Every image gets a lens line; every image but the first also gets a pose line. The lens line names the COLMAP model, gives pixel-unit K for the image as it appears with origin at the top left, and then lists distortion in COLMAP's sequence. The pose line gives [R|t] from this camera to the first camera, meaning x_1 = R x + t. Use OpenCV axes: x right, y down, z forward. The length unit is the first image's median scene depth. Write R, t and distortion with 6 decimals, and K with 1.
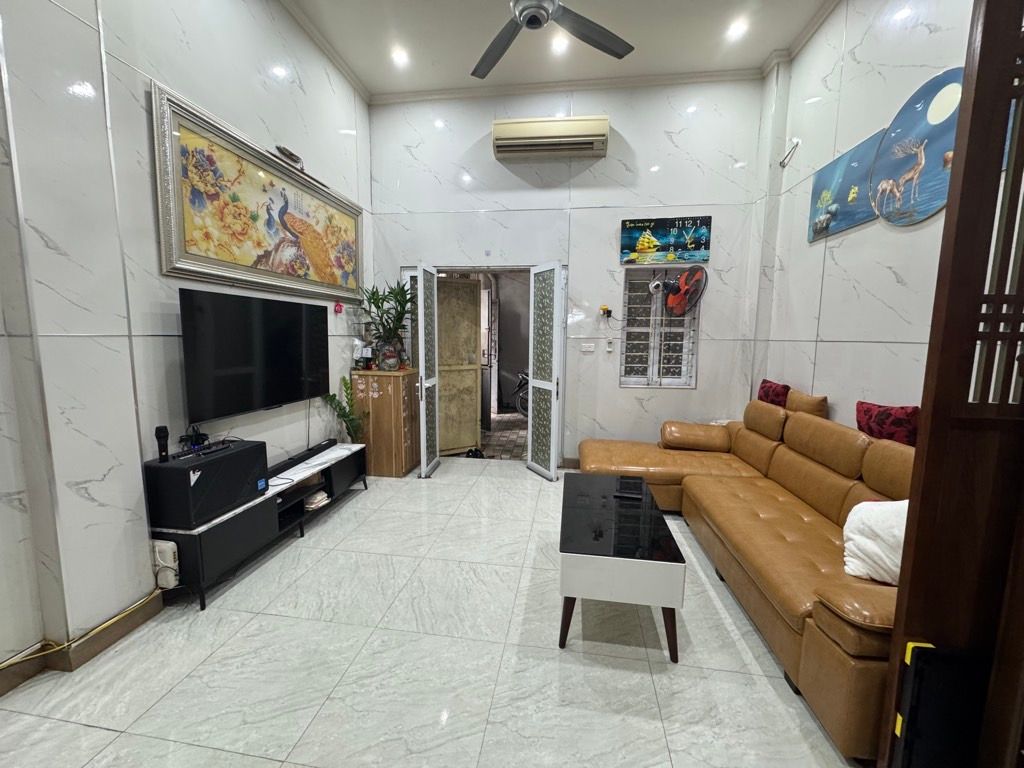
lens RADIAL K [[408.8, 0, 510.6], [0, 408.8, 382.0], [0, 0, 1]] dist [-0.001468, -0.000038]
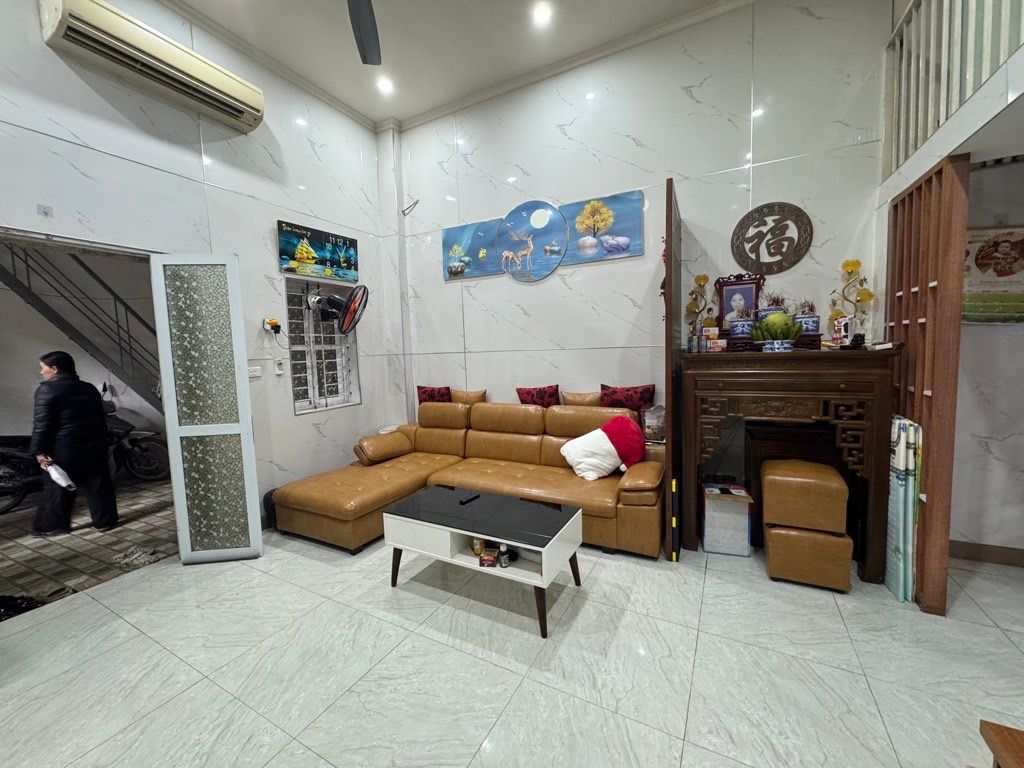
lens RADIAL K [[408.8, 0, 510.6], [0, 408.8, 382.0], [0, 0, 1]] dist [-0.001468, -0.000038]
pose [[0.340369, -0.097365, 0.935237, -0.397889], [0.142426, 0.988487, 0.051074, -0.038123], [-0.929443, 0.115818, 0.350318, 0.297526]]
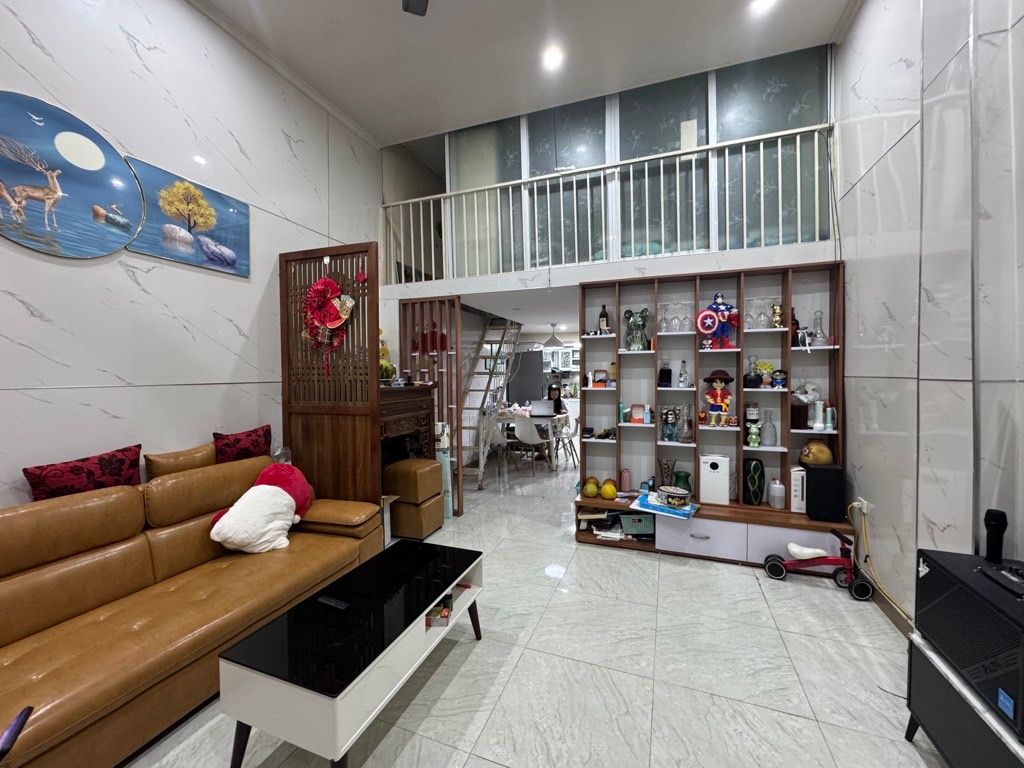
lens RADIAL K [[408.8, 0, 510.6], [0, 408.8, 382.0], [0, 0, 1]] dist [-0.001468, -0.000038]
pose [[-0.976876, -0.004252, 0.213762, -0.101568], [0.024384, 0.991063, 0.131148, -0.116757], [-0.212410, 0.133328, -0.968042, 0.959133]]
